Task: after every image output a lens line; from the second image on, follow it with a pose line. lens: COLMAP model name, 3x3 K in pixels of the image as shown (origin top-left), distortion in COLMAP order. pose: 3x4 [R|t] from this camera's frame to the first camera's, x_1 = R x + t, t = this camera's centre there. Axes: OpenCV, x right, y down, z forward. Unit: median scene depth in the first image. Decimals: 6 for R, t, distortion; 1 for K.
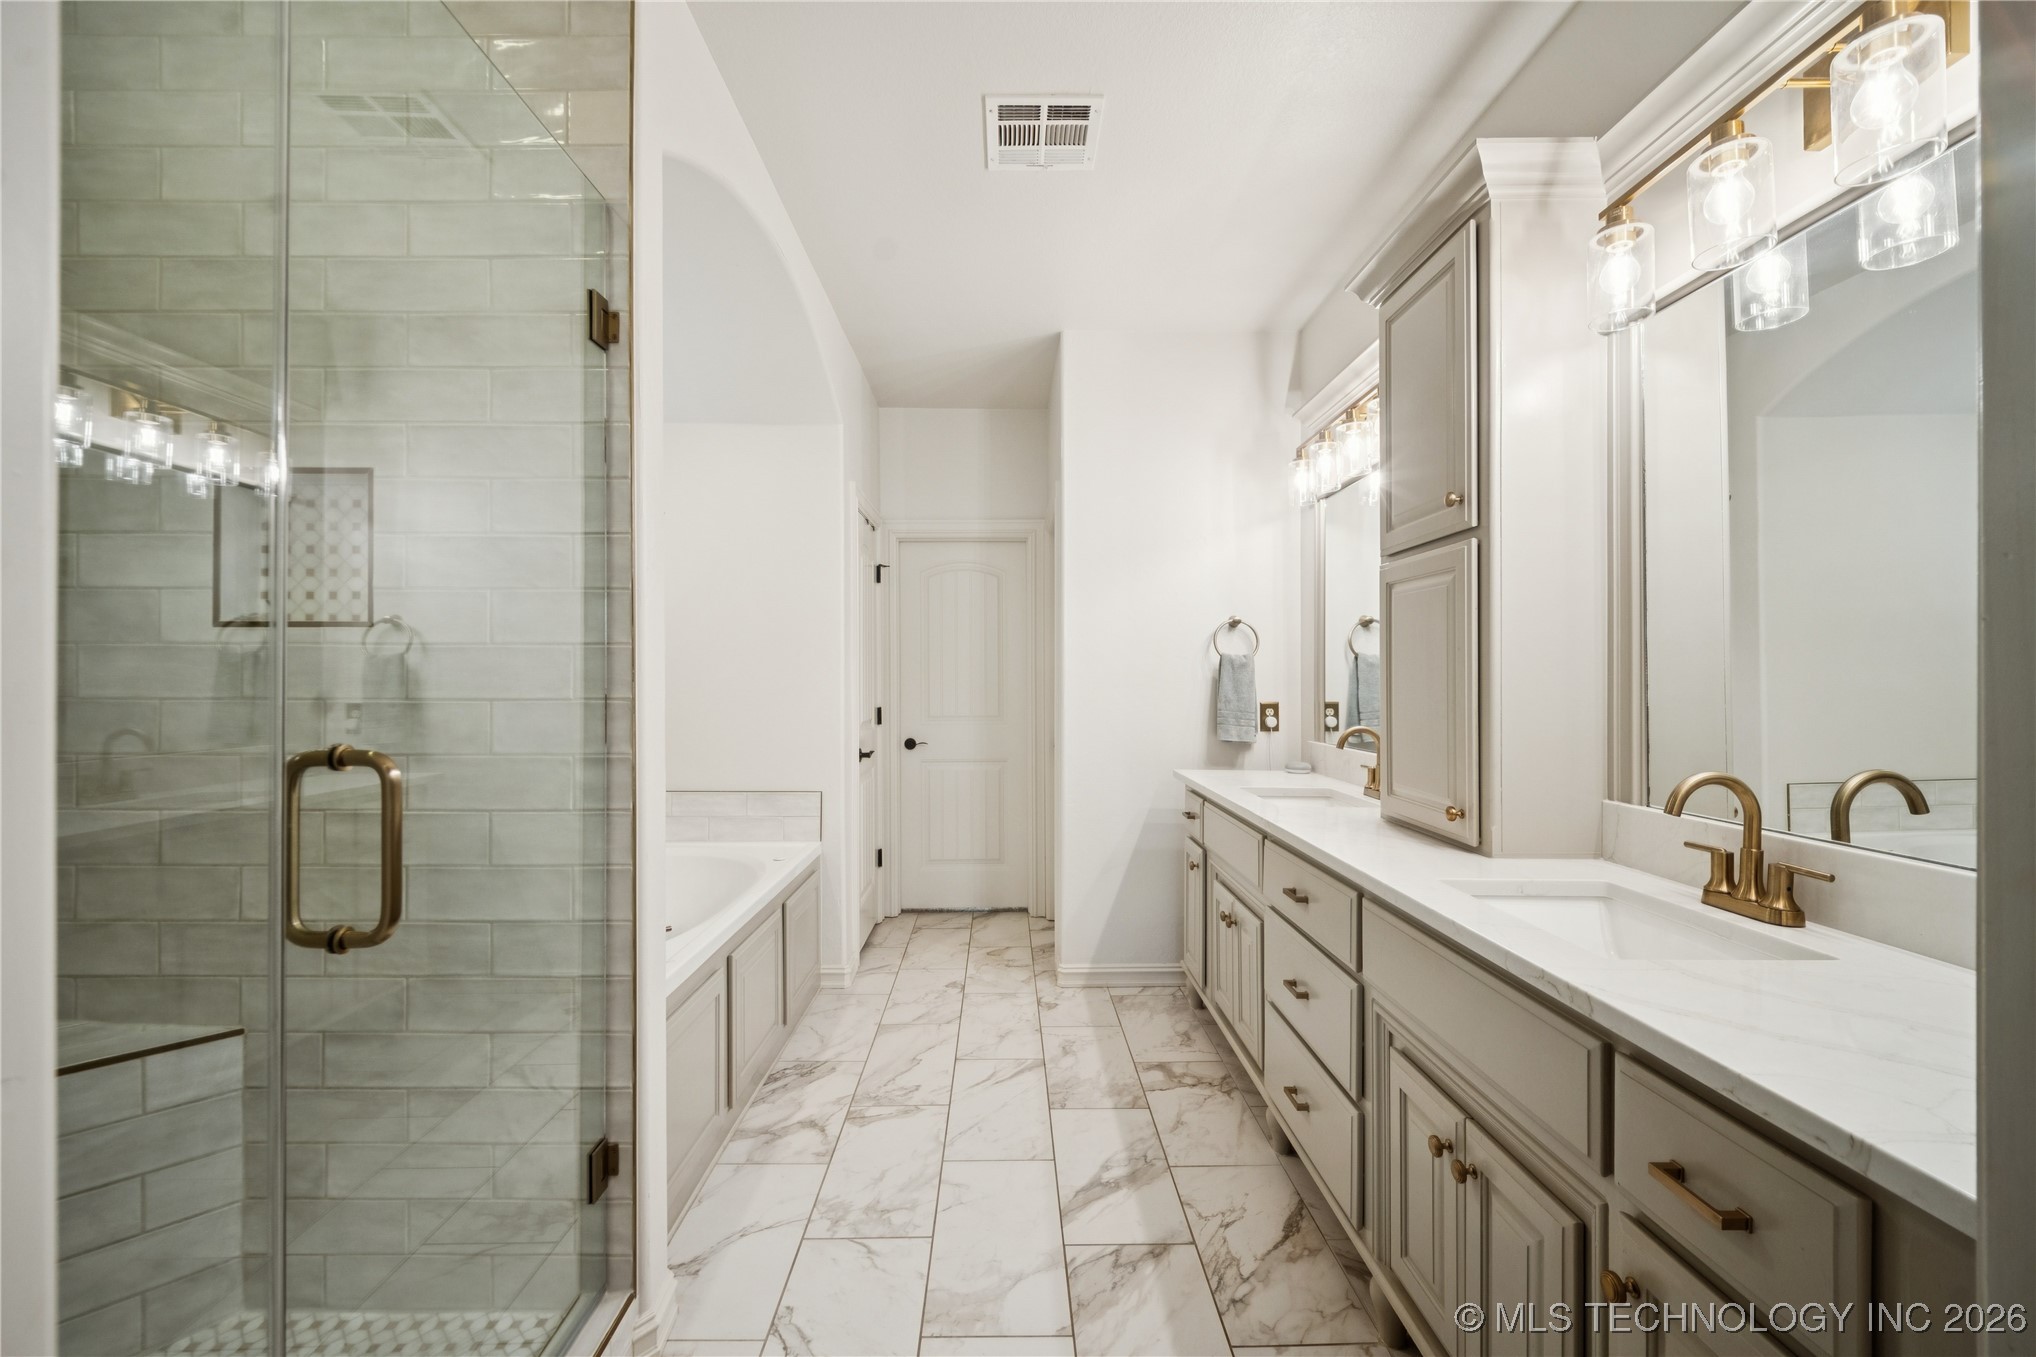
lens RADIAL K [[836.7, 0, 1009.7], [0, 836.7, 679.7], [0, 0, 1]] dist [0.000926, 0.000205]
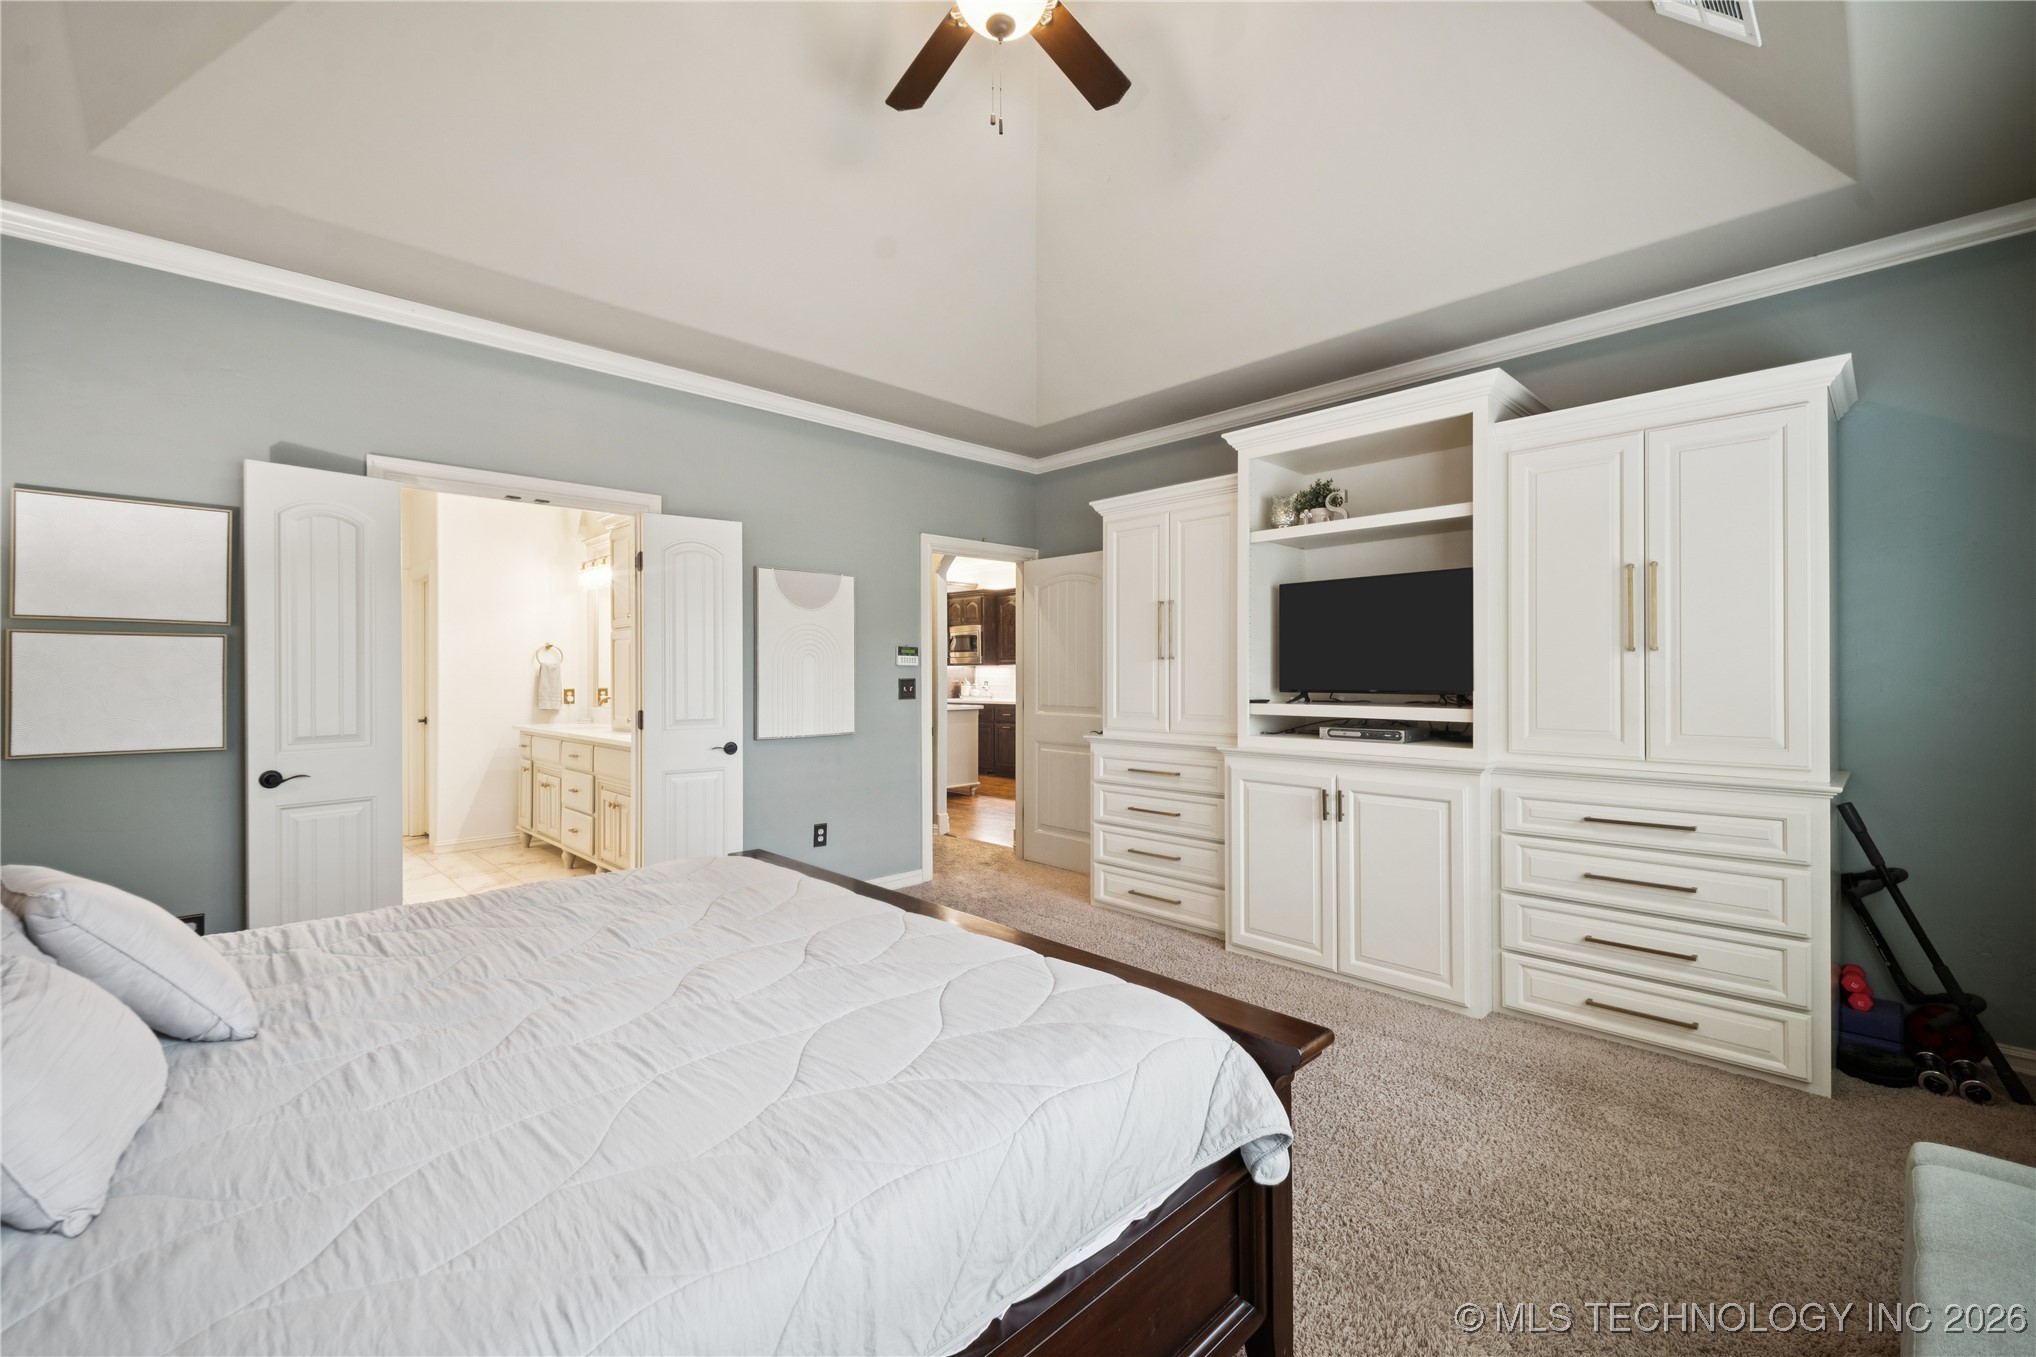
lens RADIAL K [[836.7, 0, 1012.6], [0, 836.7, 680.1], [0, 0, 1]] dist [0.000926, 0.000205]
pose [[0.720878, 0.002252, 0.693058, -0.302183], [-0.001750, 0.999997, -0.001429, 0.009587], [-0.693060, -0.000183, 0.720880, -1.149012]]
